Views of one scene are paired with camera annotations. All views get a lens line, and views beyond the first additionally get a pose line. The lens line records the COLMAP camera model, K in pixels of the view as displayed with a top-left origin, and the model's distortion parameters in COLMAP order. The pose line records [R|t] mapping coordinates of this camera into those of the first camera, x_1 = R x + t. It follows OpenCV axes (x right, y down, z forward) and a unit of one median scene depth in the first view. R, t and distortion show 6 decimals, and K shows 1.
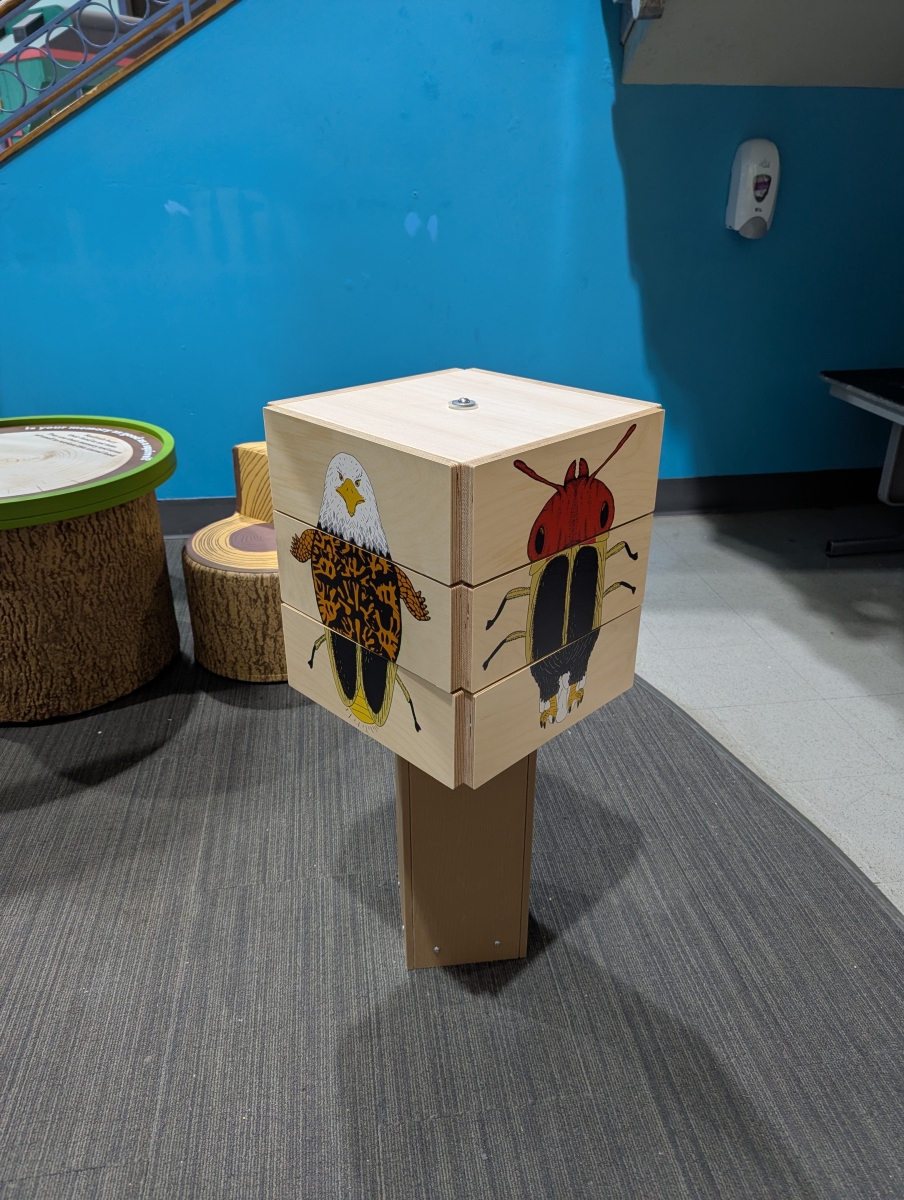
lens RADIAL K [[850.4, 0, 449.4], [0, 850.4, 597.5], [0, 0, 1]] dist [0.026031, 0.000902]
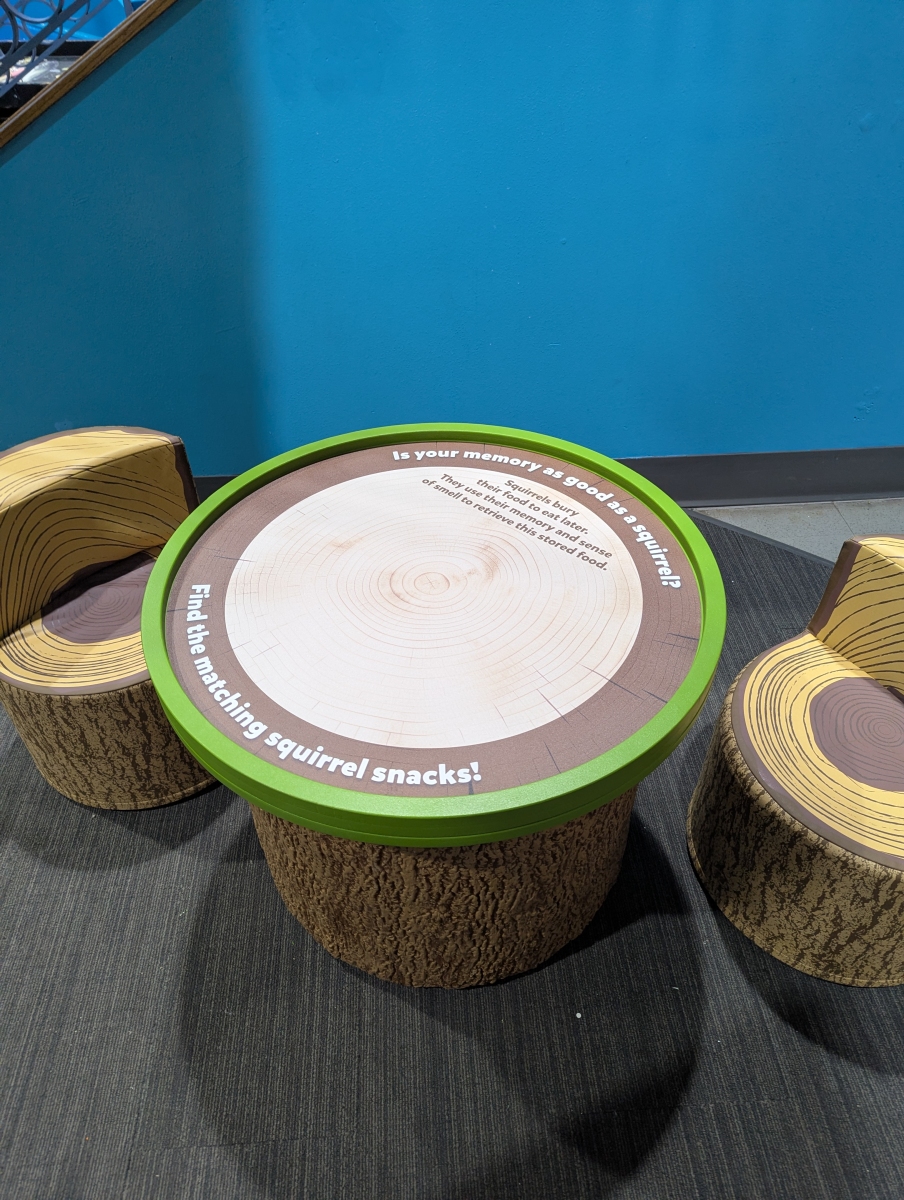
lens RADIAL K [[850.4, 0, 455.5], [0, 850.4, 600.0], [0, 0, 1]] dist [0.026031, 0.000902]
pose [[0.997414, 0.048558, -0.052986, -0.453335], [-0.030189, 0.952114, 0.304249, -0.307225], [0.065222, -0.301862, 0.951118, 0.454450]]
